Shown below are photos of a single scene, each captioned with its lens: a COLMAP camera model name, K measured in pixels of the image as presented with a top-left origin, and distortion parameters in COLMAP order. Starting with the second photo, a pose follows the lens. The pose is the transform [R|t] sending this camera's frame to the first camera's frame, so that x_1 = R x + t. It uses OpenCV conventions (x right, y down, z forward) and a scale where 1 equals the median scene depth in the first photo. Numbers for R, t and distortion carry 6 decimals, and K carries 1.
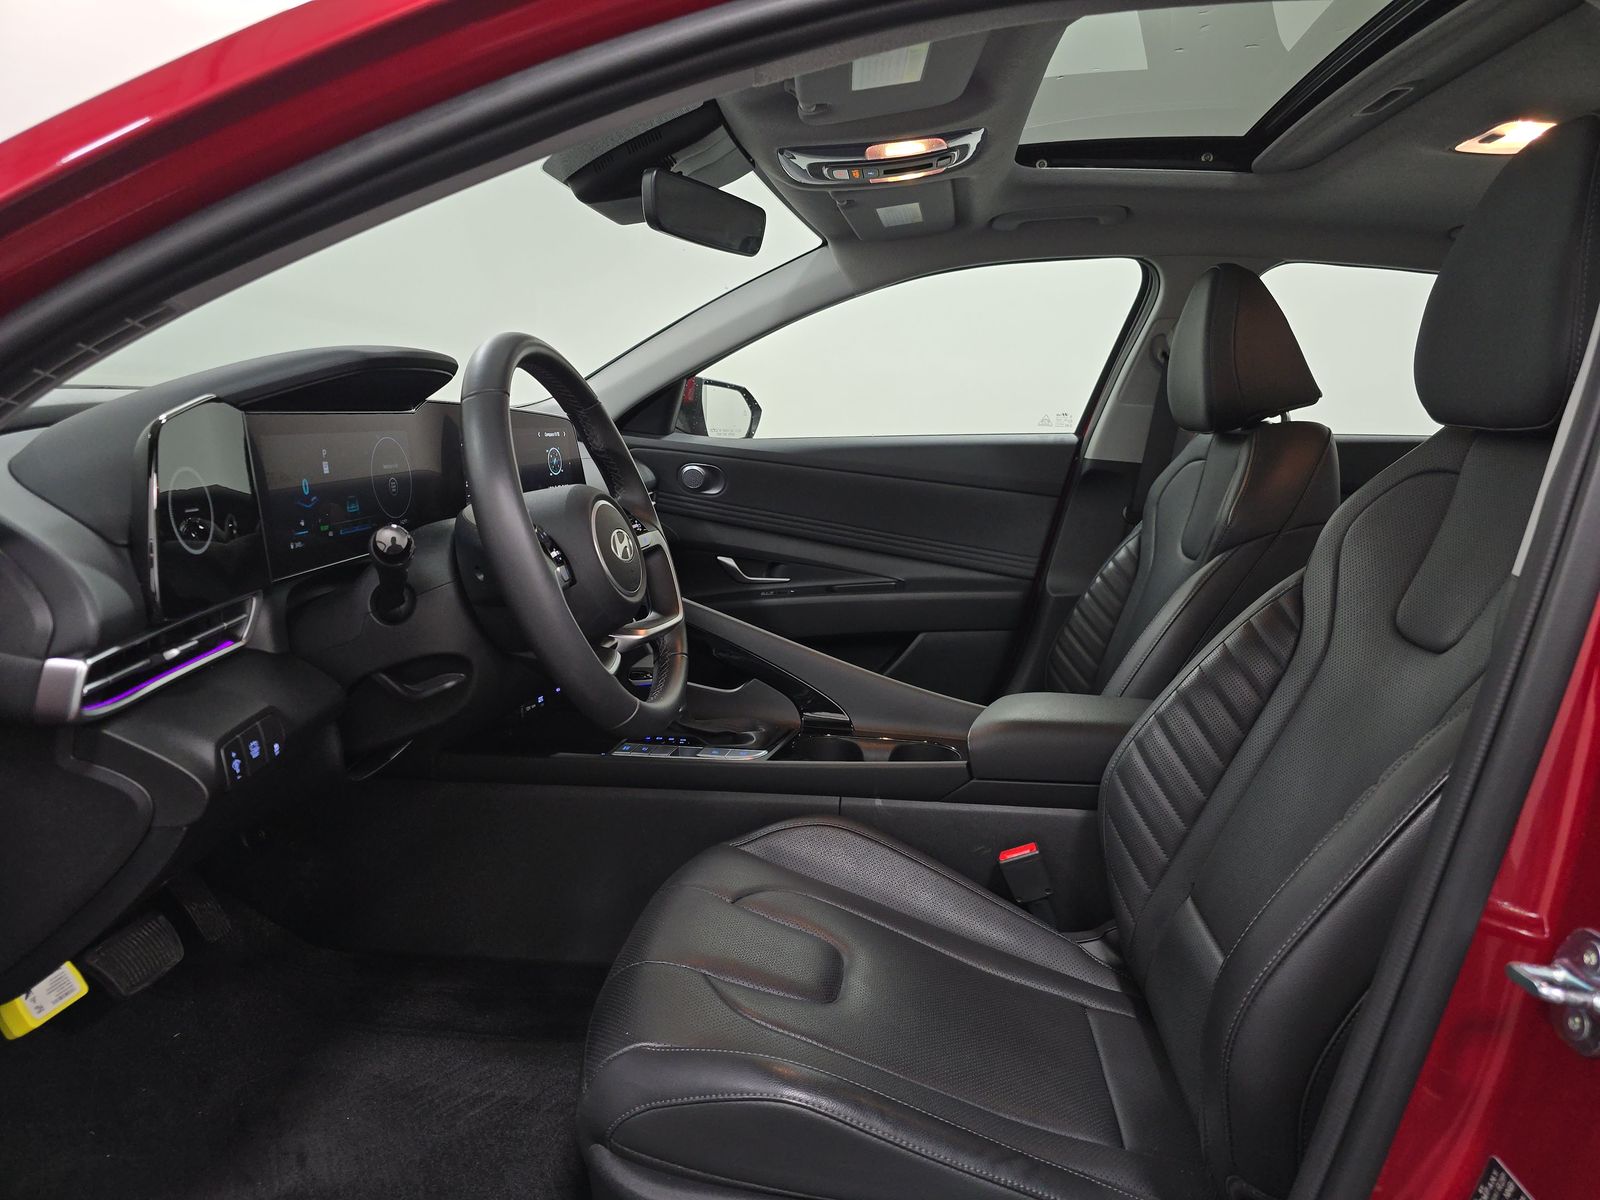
lens RADIAL K [[1072.4, 0, 839.5], [0, 1072.4, 596.6], [0, 0, 1]] dist [-0.009229, -0.004960]
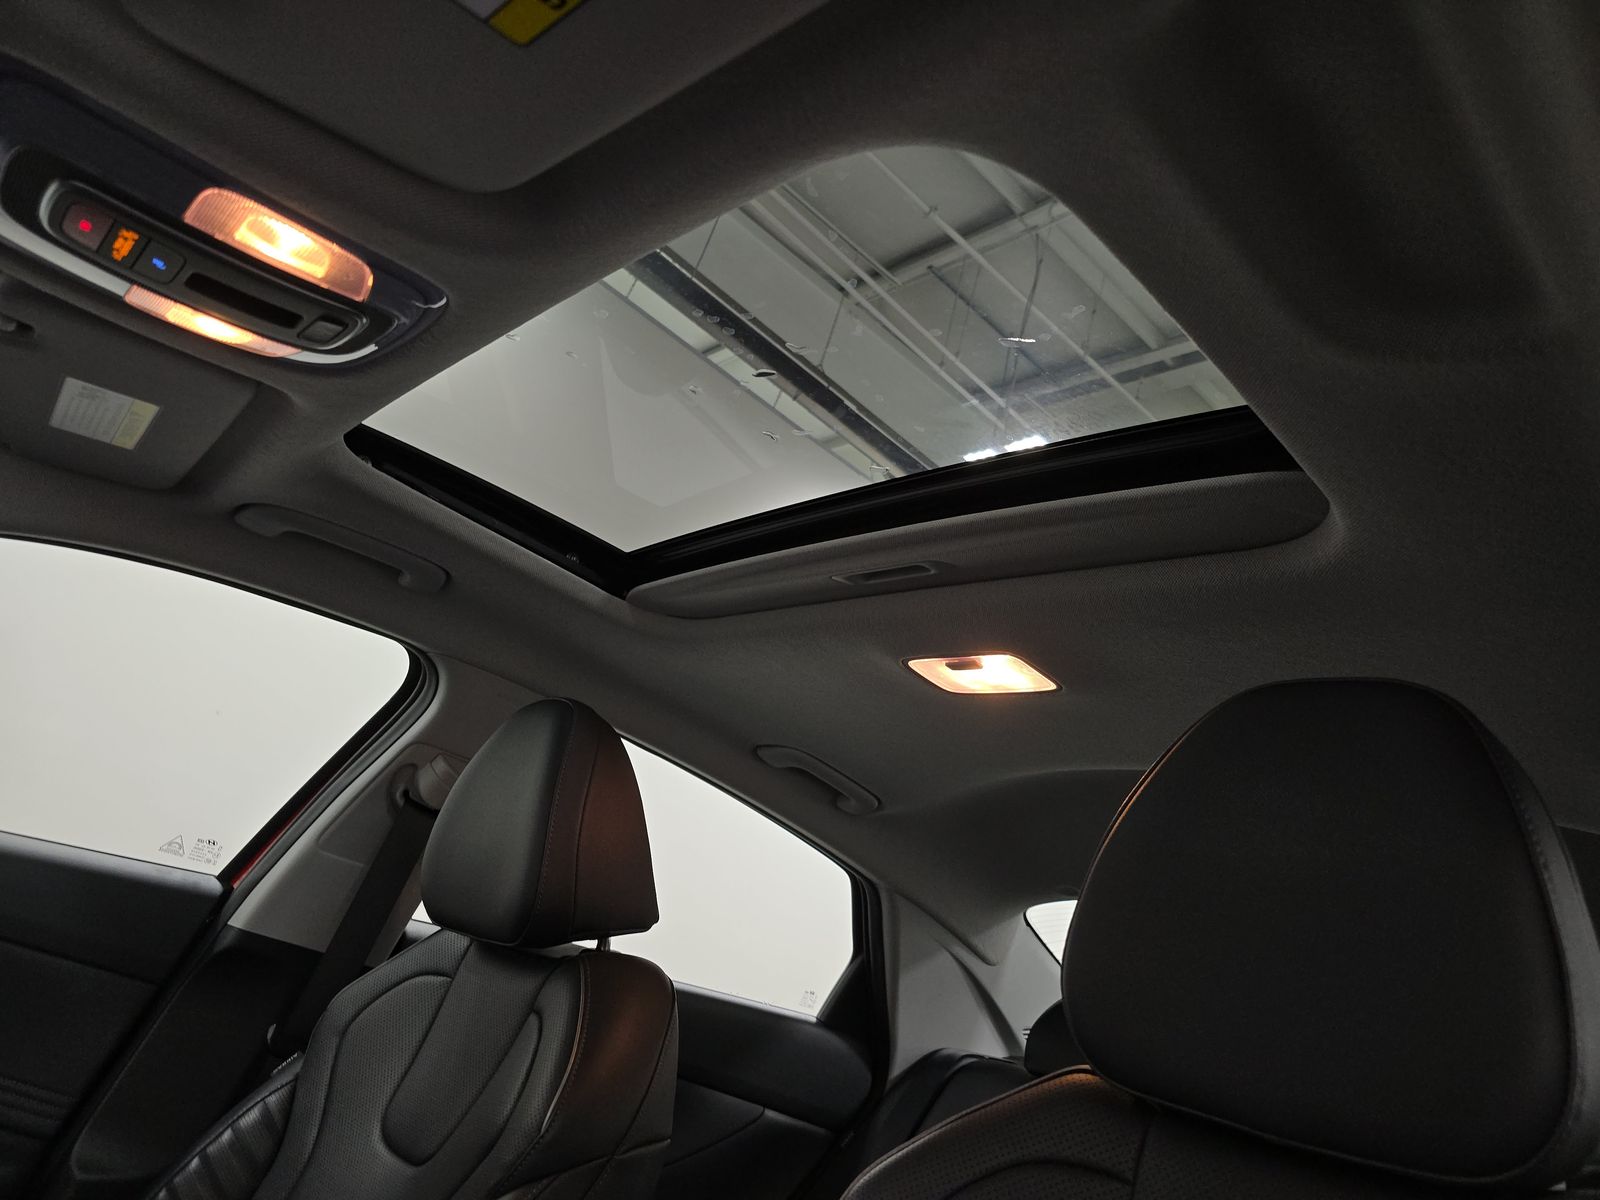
lens RADIAL K [[1072.4, 0, 839.5], [0, 1072.4, 596.6], [0, 0, 1]] dist [-0.009229, -0.004960]
pose [[0.652524, 0.385296, 0.652502, -0.009827], [-0.092710, 0.895208, -0.435898, -0.069189], [-0.752075, 0.223940, 0.619866, 0.351289]]
